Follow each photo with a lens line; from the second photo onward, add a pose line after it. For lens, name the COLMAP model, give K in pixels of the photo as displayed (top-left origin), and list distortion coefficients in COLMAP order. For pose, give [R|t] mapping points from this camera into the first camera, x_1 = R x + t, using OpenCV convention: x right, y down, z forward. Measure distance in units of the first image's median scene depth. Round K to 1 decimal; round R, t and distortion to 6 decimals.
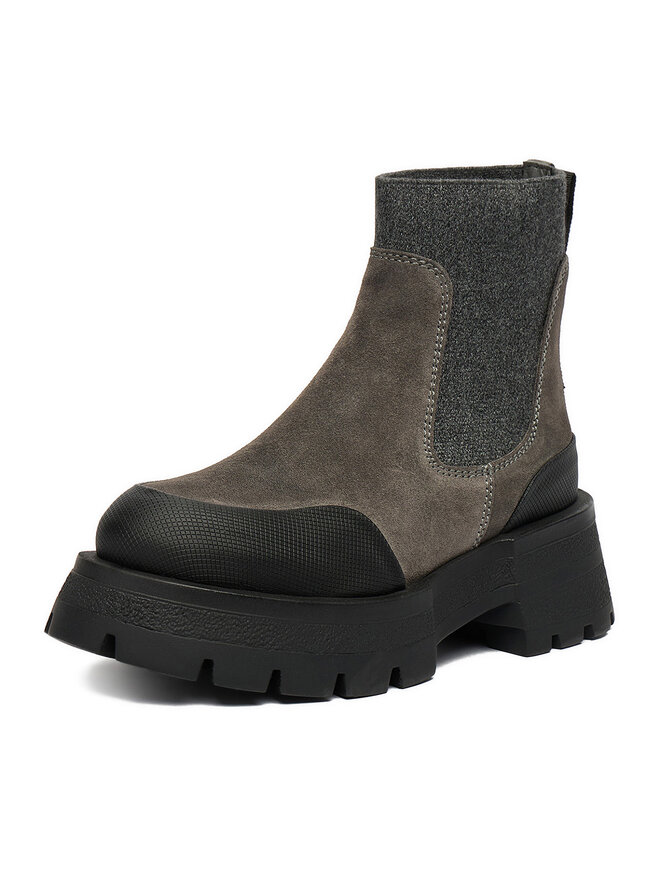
lens RADIAL K [[1724.2, 0, 328.9], [0, 1724.2, 439.6], [0, 0, 1]] dist [-0.066837, 0.000000]
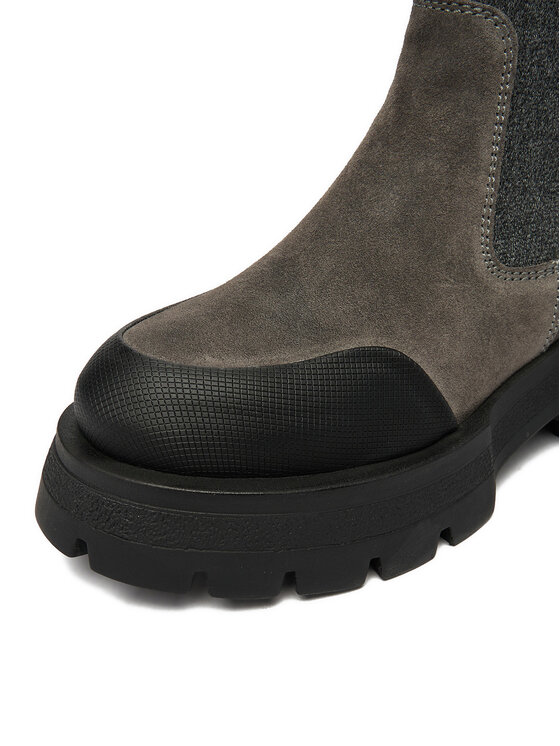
lens RADIAL K [[944.4, 0, 283.9], [0, 944.4, 375.0], [0, 0, 1]] dist [-0.054396, 0.000000]
pose [[0.984717, -0.010459, -0.173846, 0.040074], [0.061390, 0.954972, 0.290277, -0.074317], [0.162982, -0.296513, 0.941019, 0.549072]]
